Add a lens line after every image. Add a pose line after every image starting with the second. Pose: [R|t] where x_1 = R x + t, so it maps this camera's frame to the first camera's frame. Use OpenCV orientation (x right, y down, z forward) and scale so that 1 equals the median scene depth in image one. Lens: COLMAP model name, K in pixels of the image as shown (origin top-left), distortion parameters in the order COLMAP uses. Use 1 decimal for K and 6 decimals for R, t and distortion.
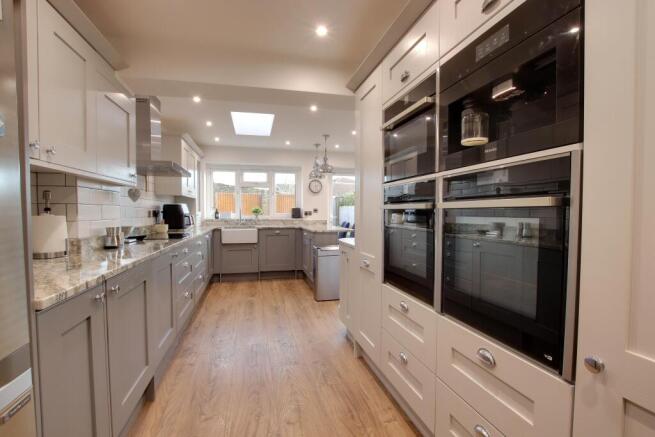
lens RADIAL K [[306.0, 0, 327.0], [0, 306.0, 224.0], [0, 0, 1]] dist [-0.024424, 0.000648]
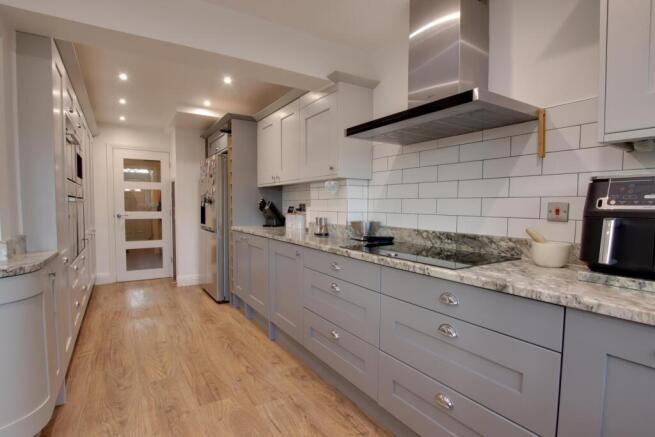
lens RADIAL K [[311.8, 0, 327.5], [0, 311.8, 218.5], [0, 0, 1]] dist [-0.043507, 0.000160]
pose [[-0.941120, 0.009915, -0.337928, -0.127901], [-0.019015, 0.996435, 0.082192, -0.036446], [0.337538, 0.083779, -0.937576, 0.889708]]
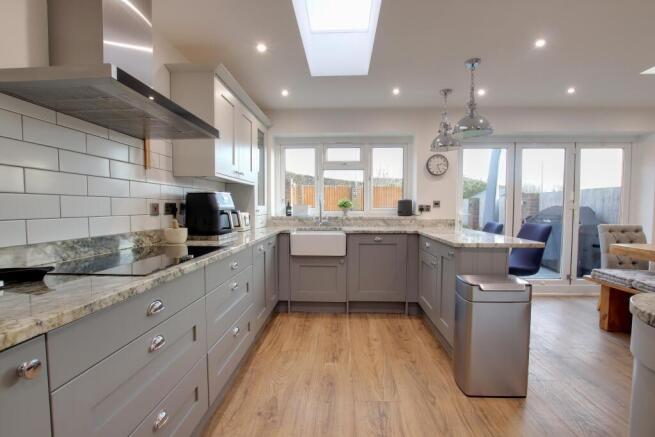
lens RADIAL K [[306.0, 0, 327.0], [0, 306.0, 224.0], [0, 0, 1]] dist [-0.024424, 0.000648]
pose [[0.958142, 0.014576, -0.285922, -0.085120], [-0.009823, 0.999789, 0.018049, -0.013605], [0.286124, -0.014485, 0.958083, 0.389792]]
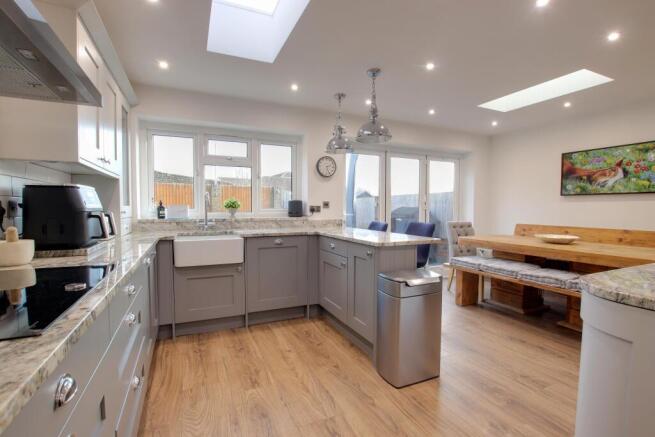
lens RADIAL K [[306.0, 0, 327.0], [0, 306.0, 224.0], [0, 0, 1]] dist [-0.024424, 0.000648]
pose [[0.982394, -0.008977, 0.186606, -0.180222], [0.006401, 0.999876, 0.014402, -0.014738], [-0.186712, -0.012954, 0.982329, 0.427031]]
